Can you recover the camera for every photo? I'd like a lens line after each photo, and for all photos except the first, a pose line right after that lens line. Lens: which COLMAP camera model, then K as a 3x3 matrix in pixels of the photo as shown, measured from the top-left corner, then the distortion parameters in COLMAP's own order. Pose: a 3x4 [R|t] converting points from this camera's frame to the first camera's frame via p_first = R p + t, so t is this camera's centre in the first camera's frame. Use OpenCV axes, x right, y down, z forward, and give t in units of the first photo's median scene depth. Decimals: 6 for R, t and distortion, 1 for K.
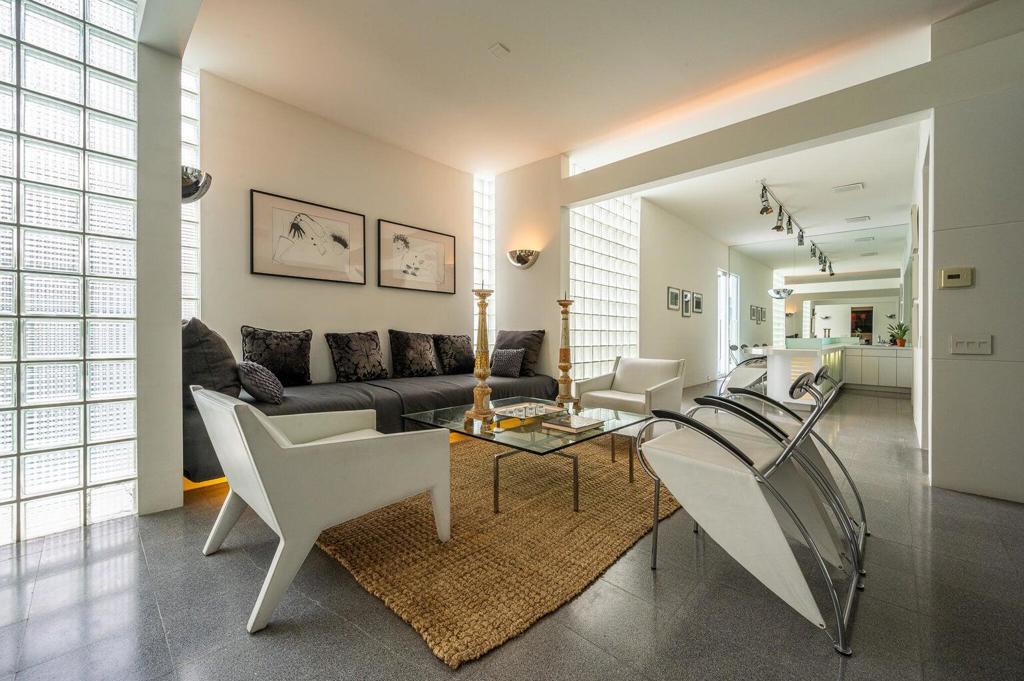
lens RADIAL K [[406.9, 0, 513.2], [0, 406.9, 333.4], [0, 0, 1]] dist [-0.000698, -0.000039]
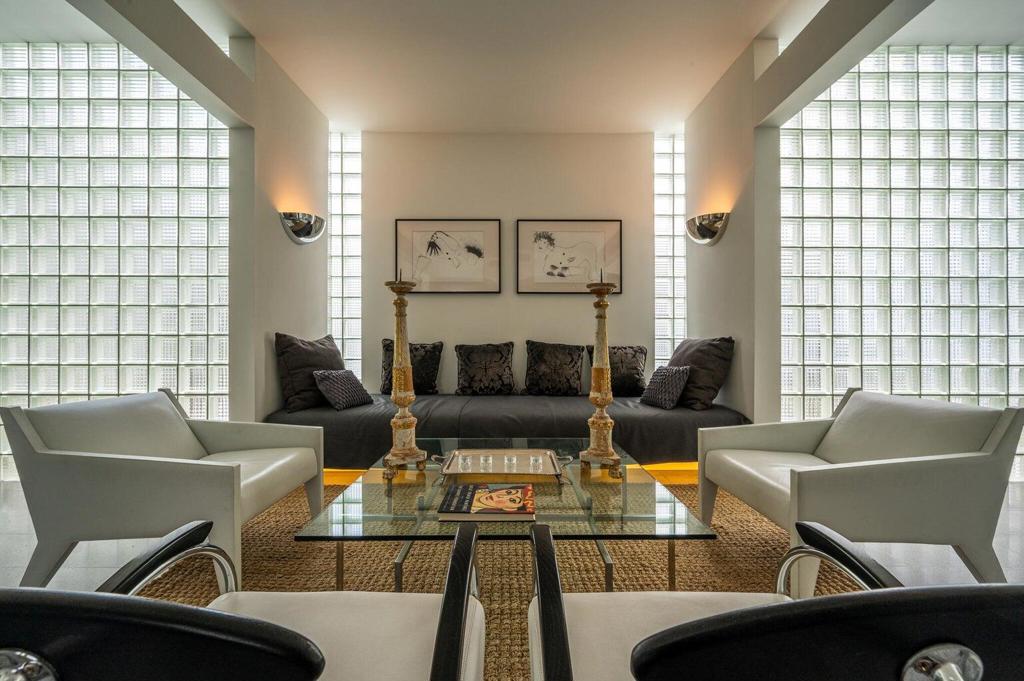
lens RADIAL K [[416.4, 0, 512.0], [0, 416.4, 340.5], [0, 0, 1]] dist [0.013349, -0.000004]
pose [[0.687700, -0.016456, -0.725809, 0.348112], [0.005796, 0.999836, -0.017177, 0.006652], [0.725972, 0.007606, 0.687682, 0.357896]]
